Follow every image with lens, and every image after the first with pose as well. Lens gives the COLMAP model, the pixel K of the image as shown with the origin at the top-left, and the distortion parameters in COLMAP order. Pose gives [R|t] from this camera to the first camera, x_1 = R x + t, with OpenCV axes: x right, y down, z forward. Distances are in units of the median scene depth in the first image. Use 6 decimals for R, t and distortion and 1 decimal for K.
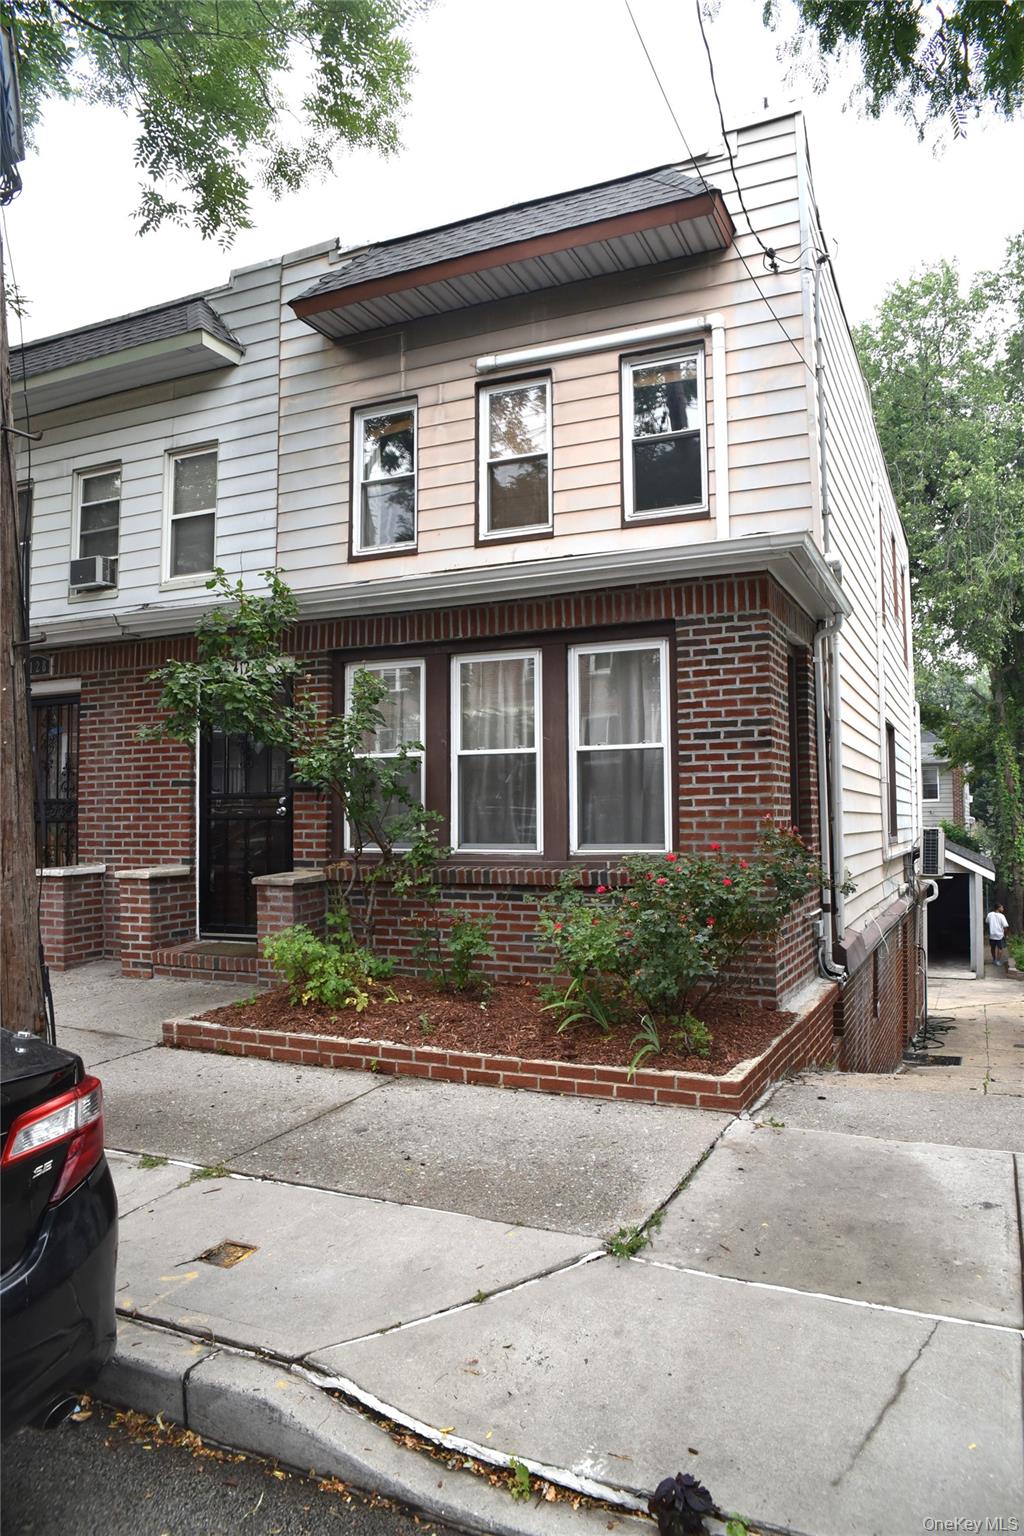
lens RADIAL K [[1044.3, 0, 512.0], [0, 1044.3, 768.0], [0, 0, 1]] dist [-0.126827, 0.109859]
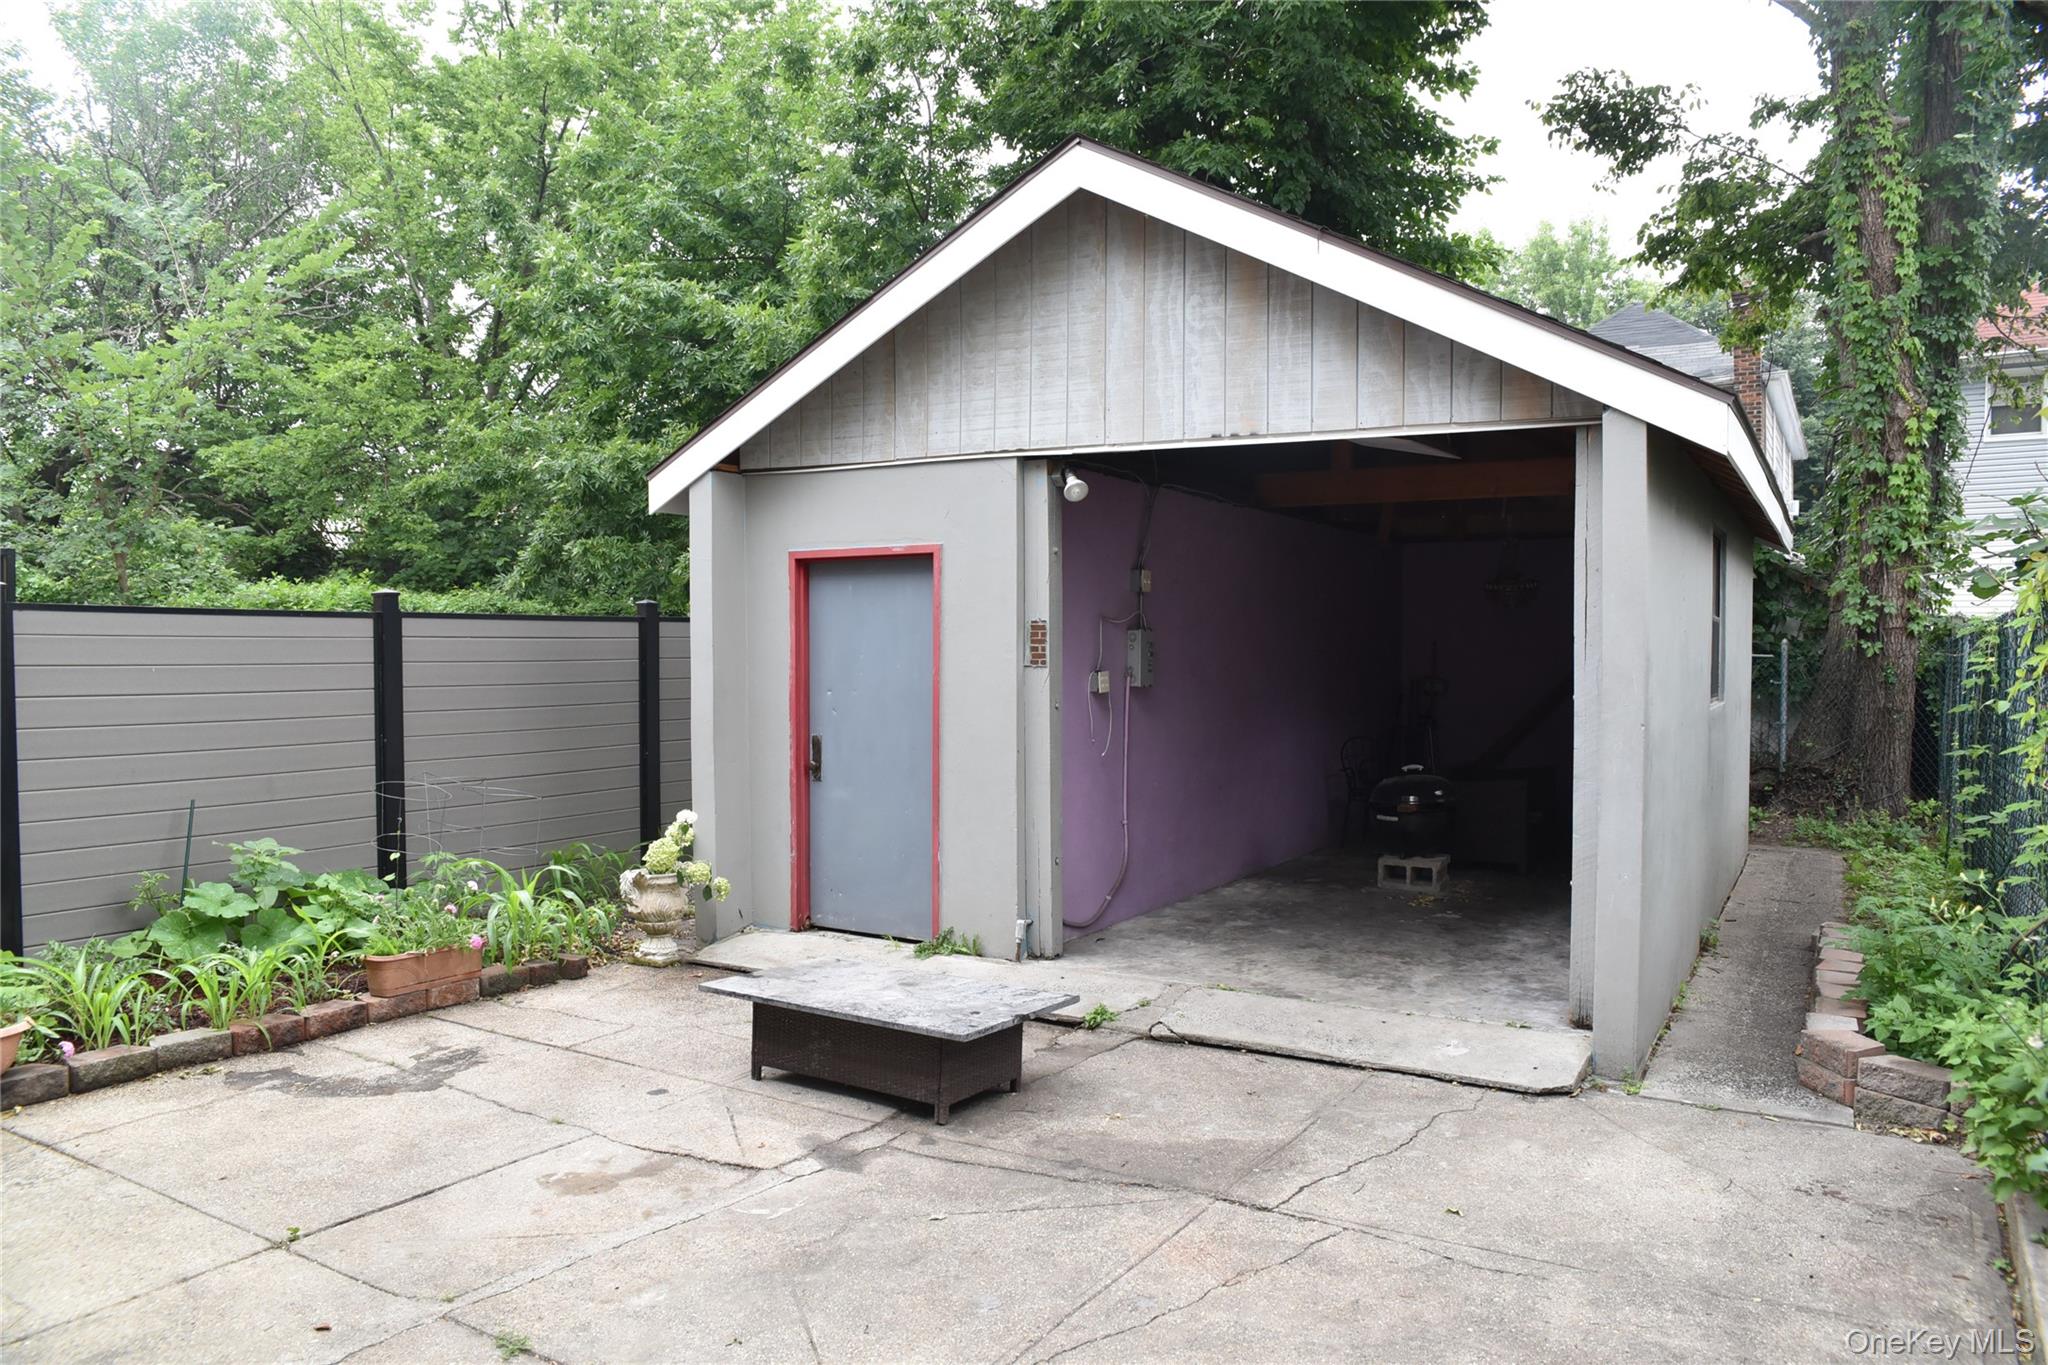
lens RADIAL K [[1396.5, 0, 1024.0], [0, 1396.5, 682.5], [0, 0, 1]] dist [-0.119191, 0.099294]
pose [[0.992962, 0.008254, -0.118142, 0.398585], [0.001120, 0.996869, 0.079059, 0.129846], [0.118424, -0.078635, 0.989845, 0.793856]]
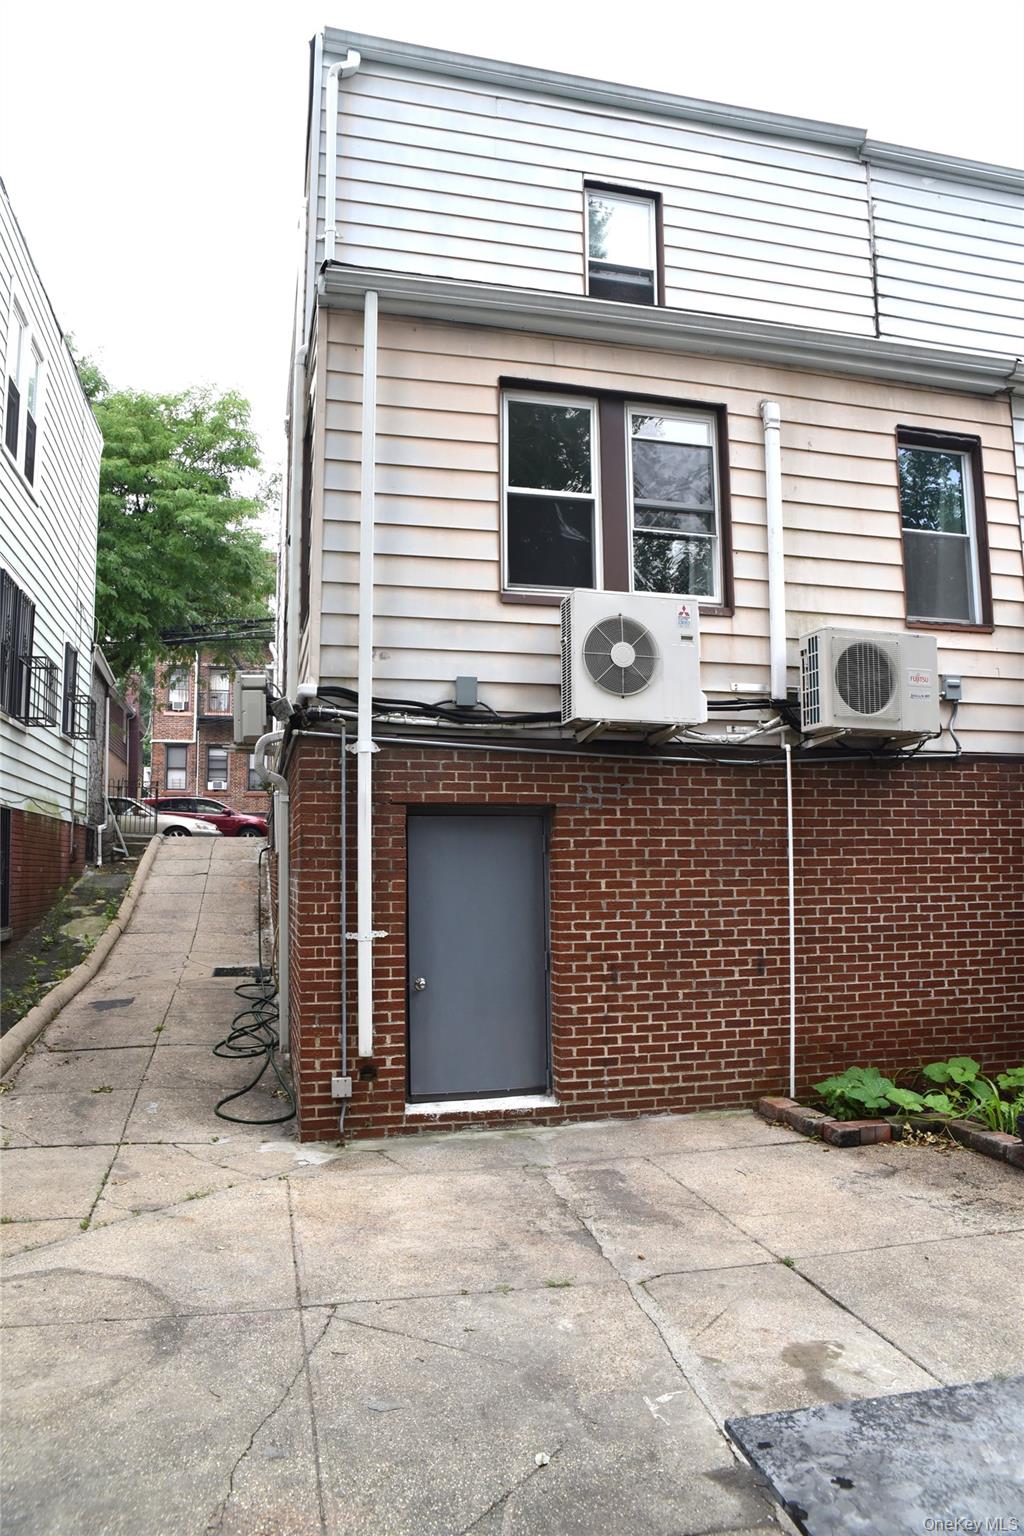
lens RADIAL K [[1044.3, 0, 512.0], [0, 1044.3, 768.0], [0, 0, 1]] dist [-0.126827, 0.109859]
pose [[-0.780616, -0.049533, -0.623045, 0.453882], [0.045918, 0.989616, -0.136206, 0.141458], [0.623322, -0.134933, -0.770236, 1.062381]]
